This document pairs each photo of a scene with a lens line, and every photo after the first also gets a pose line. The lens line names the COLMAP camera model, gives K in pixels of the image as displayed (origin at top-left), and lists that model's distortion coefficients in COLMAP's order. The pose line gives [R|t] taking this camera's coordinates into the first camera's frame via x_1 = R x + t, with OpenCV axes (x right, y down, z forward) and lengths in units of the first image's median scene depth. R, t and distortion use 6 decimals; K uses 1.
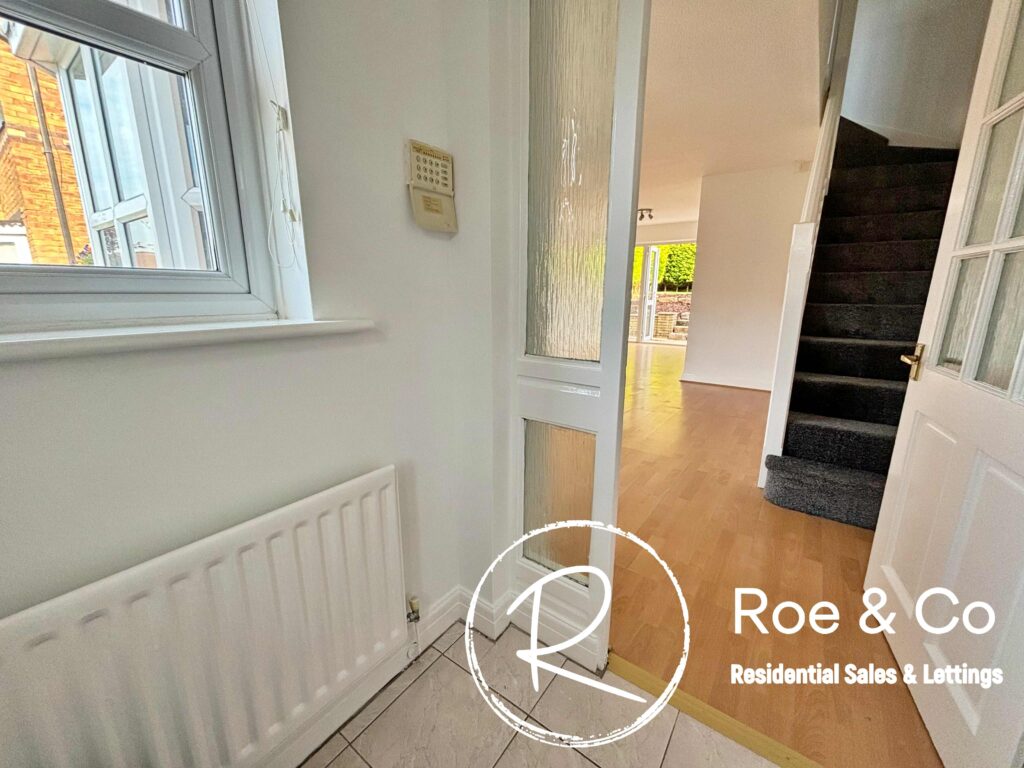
lens RADIAL K [[410.2, 0, 513.5], [0, 410.2, 383.2], [0, 0, 1]] dist [-0.005546, -0.000269]
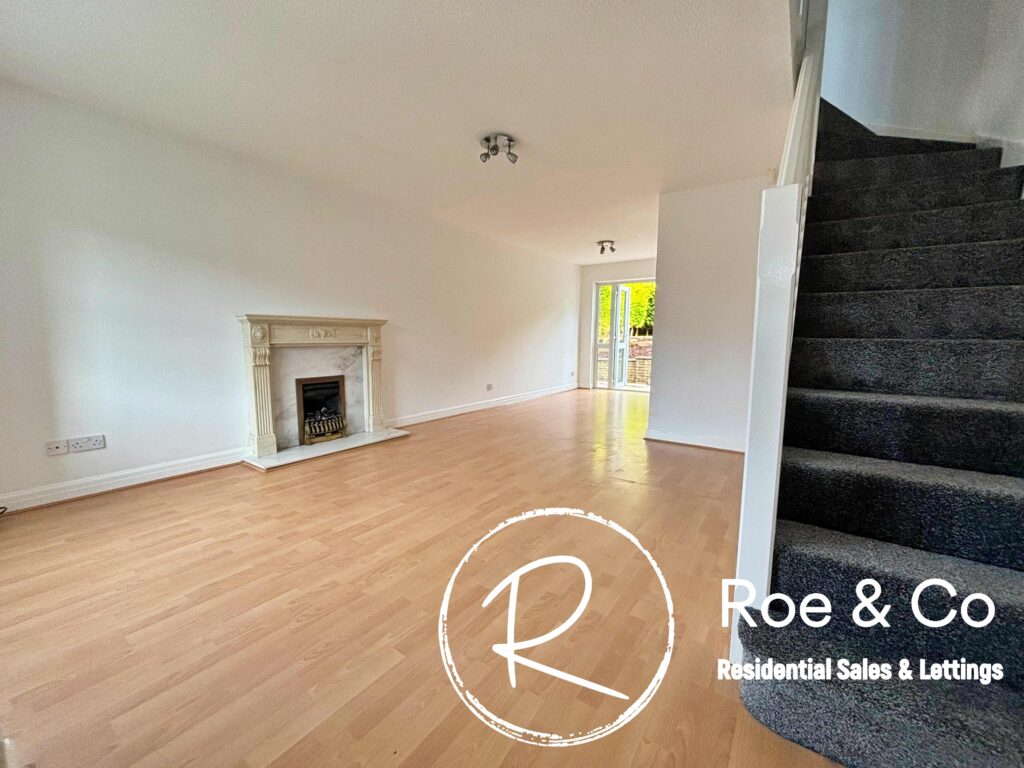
lens RADIAL K [[410.2, 0, 512.0], [0, 410.2, 384.7], [0, 0, 1]] dist [-0.005546, -0.000269]
pose [[0.999892, 0.001935, 0.014577, 0.226084], [-0.000408, 0.994571, -0.104057, -0.046705], [-0.014699, 0.104040, 0.994464, 0.321393]]
